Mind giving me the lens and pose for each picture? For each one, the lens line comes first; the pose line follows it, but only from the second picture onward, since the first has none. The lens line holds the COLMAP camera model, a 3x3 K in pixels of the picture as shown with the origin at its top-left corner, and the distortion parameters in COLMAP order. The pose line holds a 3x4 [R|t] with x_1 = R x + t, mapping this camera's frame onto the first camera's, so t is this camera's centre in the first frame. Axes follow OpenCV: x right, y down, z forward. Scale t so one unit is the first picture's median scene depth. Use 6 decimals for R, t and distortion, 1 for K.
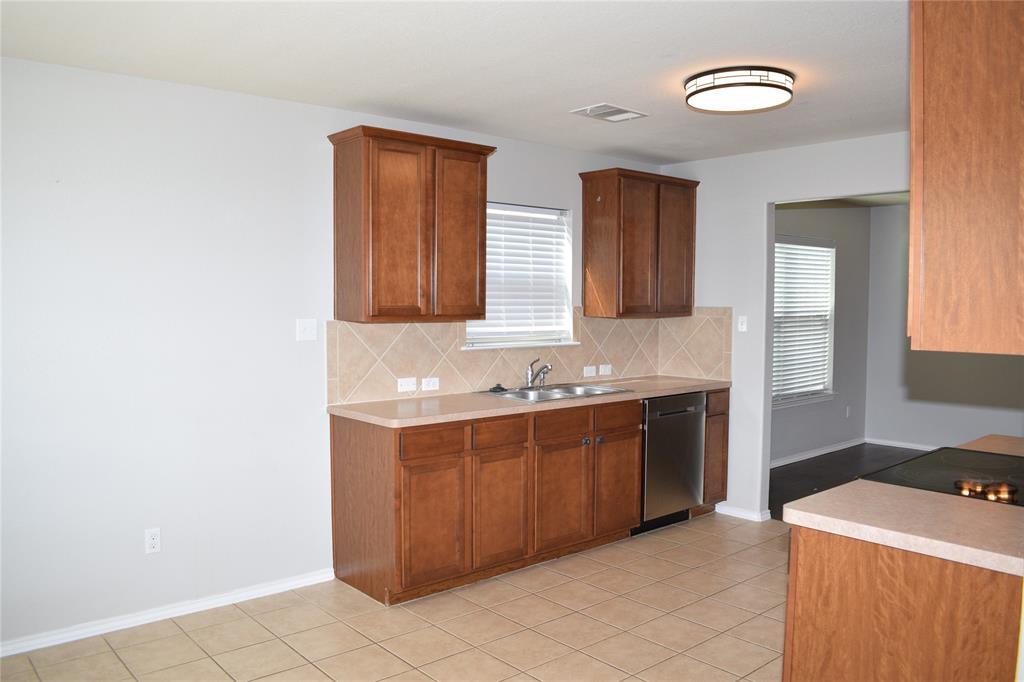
lens RADIAL K [[805.1, 0, 514.8], [0, 805.1, 341.2], [0, 0, 1]] dist [-0.093922, 0.012822]
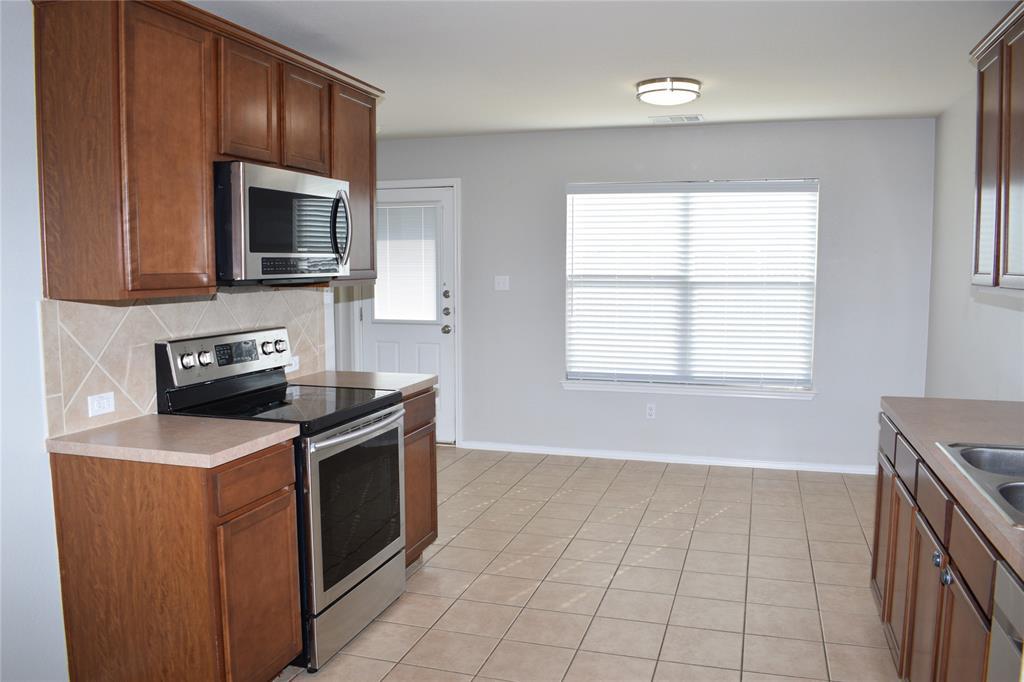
lens RADIAL K [[783.4, 0, 512.0], [0, 783.4, 341.0], [0, 0, 1]] dist [-0.086483, 0.002153]
pose [[-0.846235, 0.035124, -0.531651, 0.527670], [-0.049387, 0.988358, 0.143907, -0.052111], [0.530516, 0.148036, -0.834649, 1.194066]]
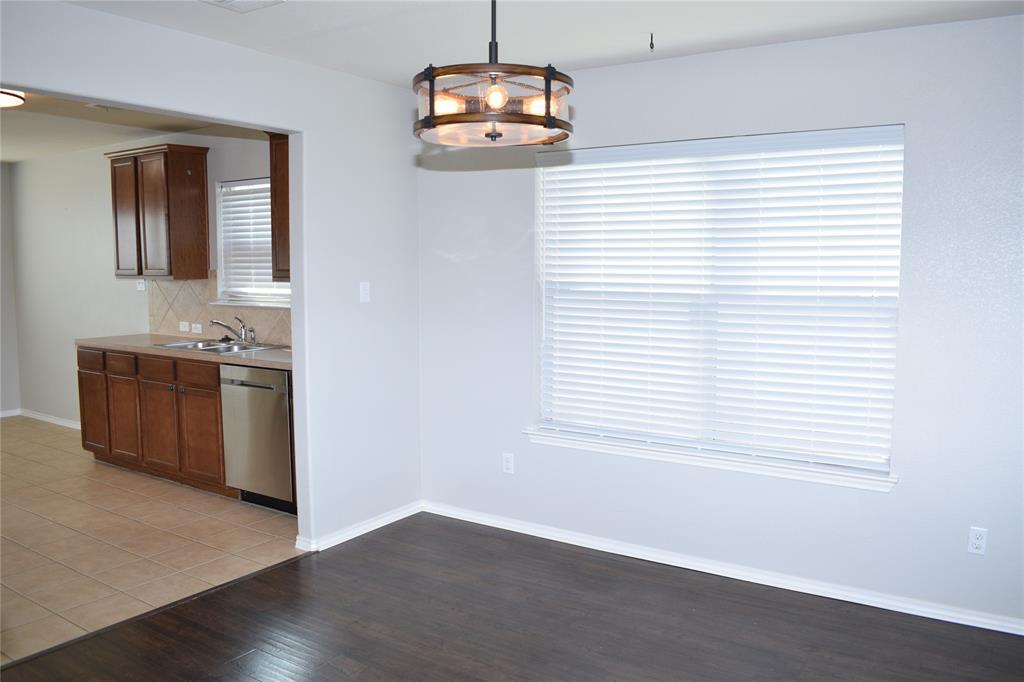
lens RADIAL K [[783.4, 0, 512.0], [0, 783.4, 341.0], [0, 0, 1]] dist [-0.086483, 0.002153]
pose [[0.271433, 0.078880, -0.959219, 1.239372], [-0.060620, 0.996058, 0.064756, -0.039243], [0.960546, 0.040571, 0.275145, 1.139901]]
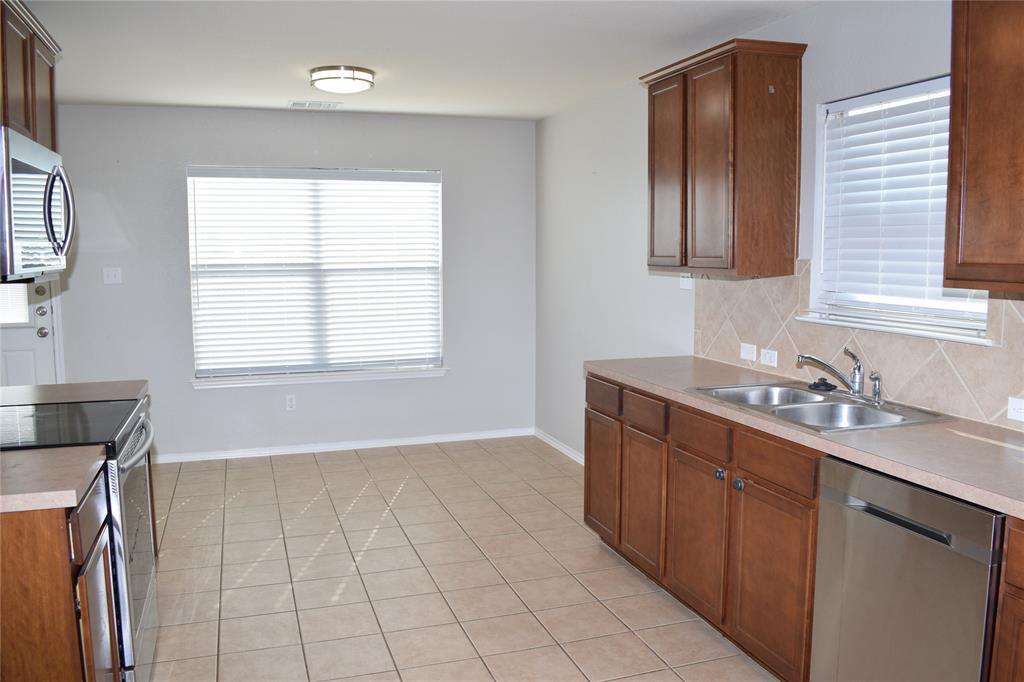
lens RADIAL K [[805.1, 0, 514.8], [0, 805.1, 341.2], [0, 0, 1]] dist [-0.093922, 0.012822]
pose [[-0.385186, 0.087885, -0.918645, 0.696628], [-0.064681, 0.990436, 0.121873, -0.041059], [0.920569, 0.106362, -0.375818, 1.054565]]
